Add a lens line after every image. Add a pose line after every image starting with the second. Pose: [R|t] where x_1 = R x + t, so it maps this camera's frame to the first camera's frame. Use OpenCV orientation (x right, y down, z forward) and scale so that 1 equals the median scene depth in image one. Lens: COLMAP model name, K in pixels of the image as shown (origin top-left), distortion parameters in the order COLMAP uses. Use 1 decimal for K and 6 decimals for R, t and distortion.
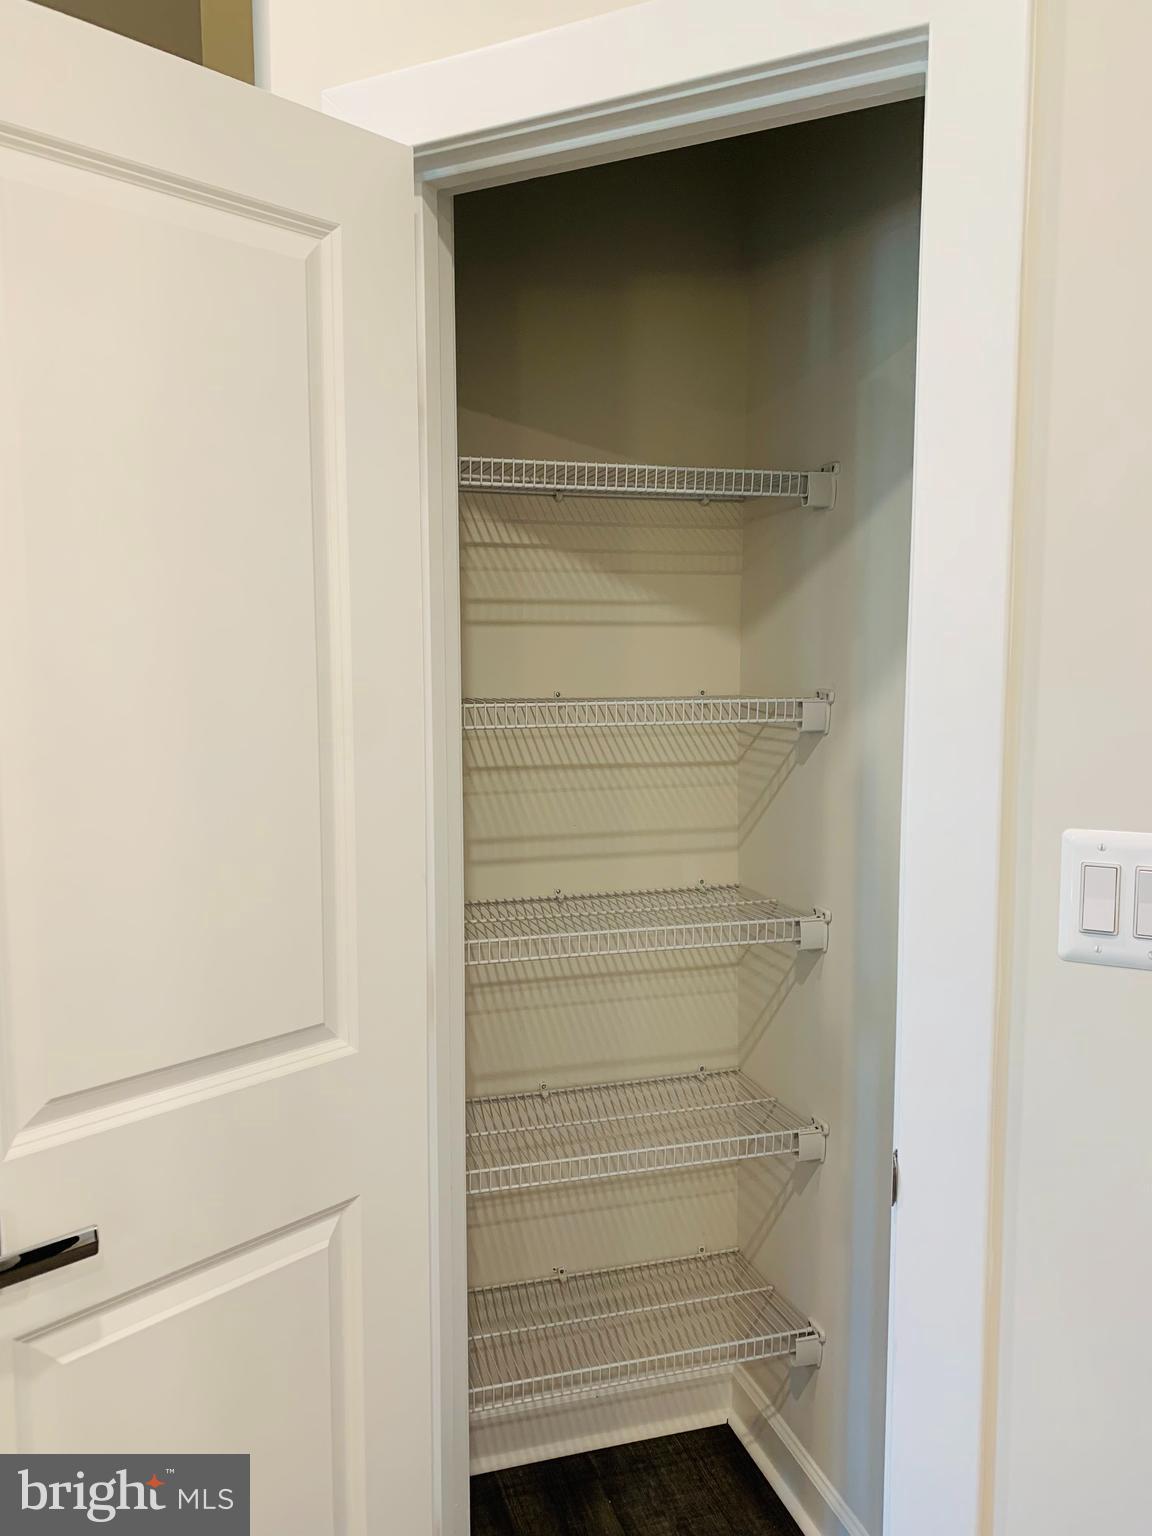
lens RADIAL K [[1182.6, 0, 572.8], [0, 1182.6, 758.5], [0, 0, 1]] dist [0.075545, -0.068716]
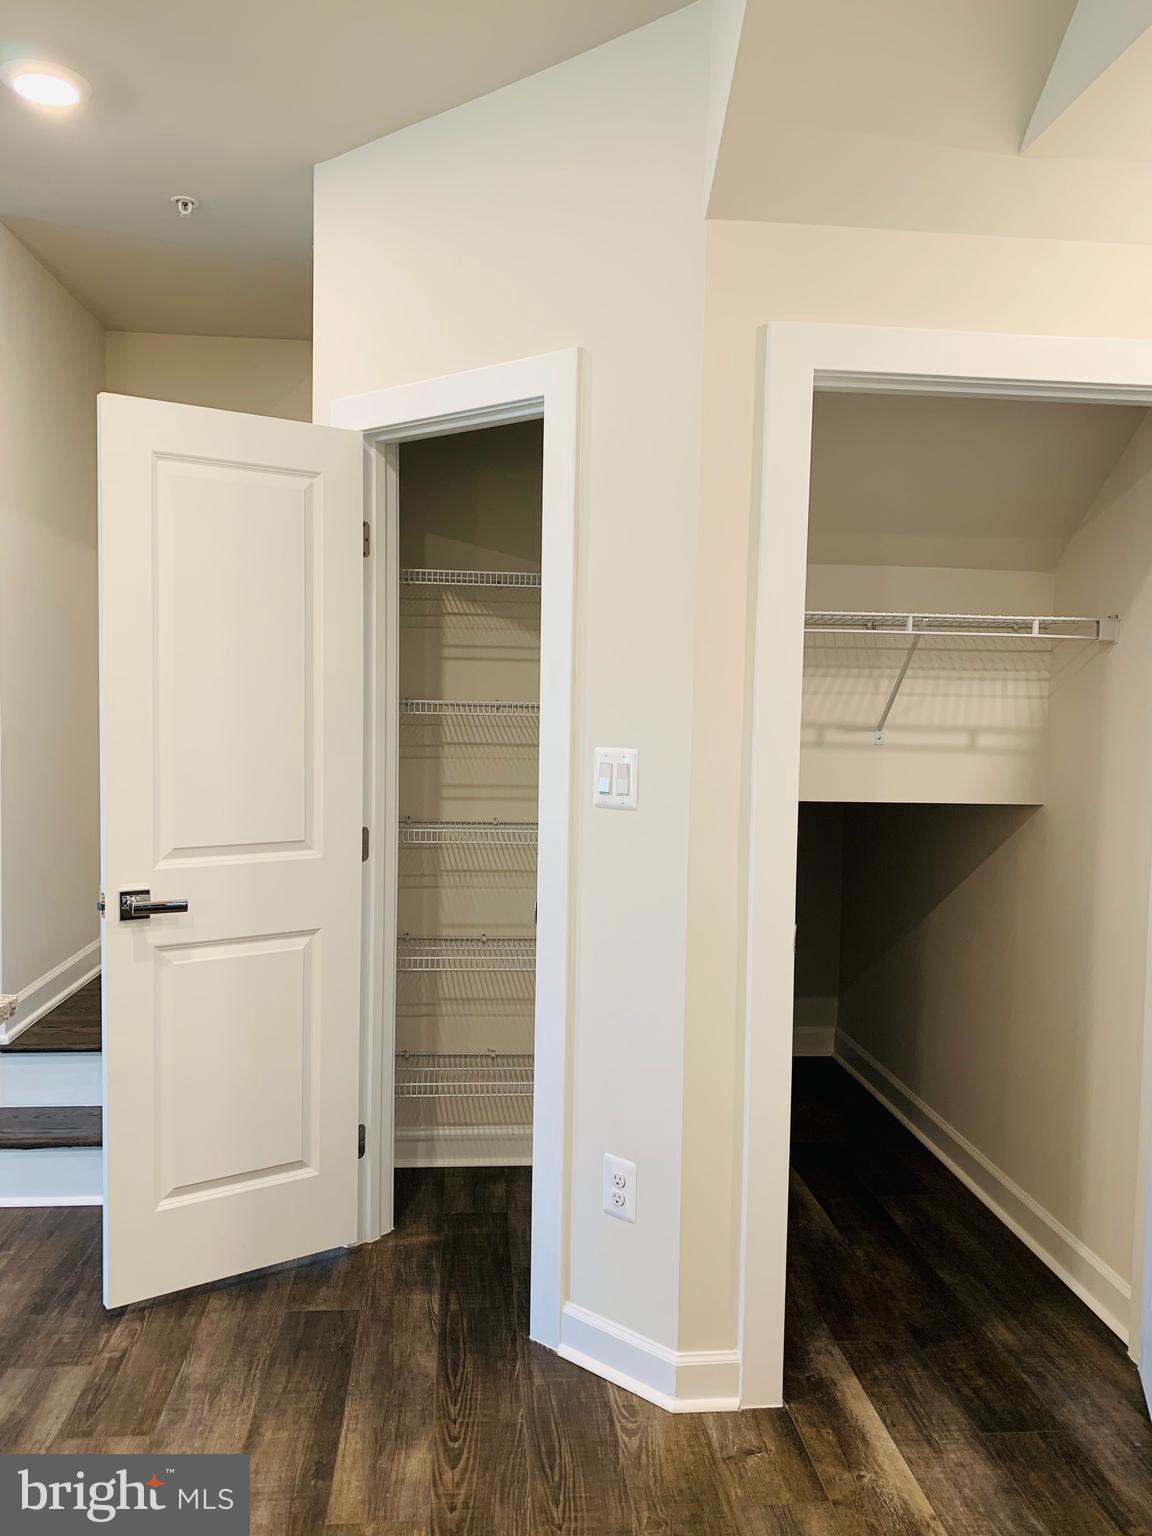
lens RADIAL K [[1183.5, 0, 576.0], [0, 1183.5, 768.0], [0, 0, 1]] dist [0.106651, -0.201296]
pose [[0.976225, 0.031311, -0.214485, 0.685755], [-0.039746, 0.998592, -0.035126, 0.142311], [0.213083, 0.042816, 0.976096, -0.931217]]
